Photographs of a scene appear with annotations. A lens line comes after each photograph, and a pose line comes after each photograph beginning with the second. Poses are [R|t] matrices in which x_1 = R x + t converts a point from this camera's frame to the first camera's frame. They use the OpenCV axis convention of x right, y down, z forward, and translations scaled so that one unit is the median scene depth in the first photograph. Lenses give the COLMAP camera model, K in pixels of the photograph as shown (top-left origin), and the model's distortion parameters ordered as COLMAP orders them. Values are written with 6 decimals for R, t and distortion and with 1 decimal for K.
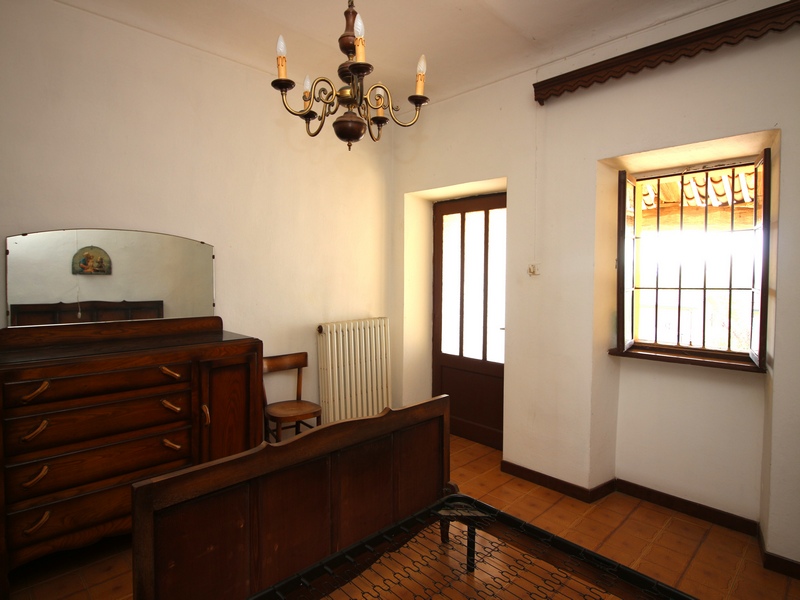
lens RADIAL K [[462.3, 0, 398.9], [0, 462.3, 295.7], [0, 0, 1]] dist [0.001626, -0.011358]
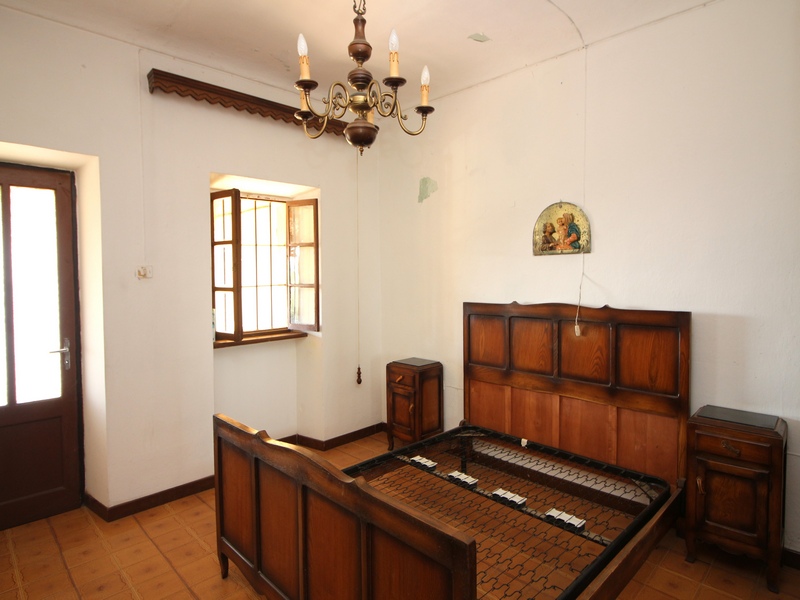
lens RADIAL K [[462.3, 0, 398.4], [0, 462.3, 302.2], [0, 0, 1]] dist [0.001626, -0.011358]
pose [[-0.025892, -0.060814, 0.997813, -0.619481], [0.059575, 0.996280, 0.062267, -0.025103], [-0.997888, 0.061057, -0.022172, 0.534067]]
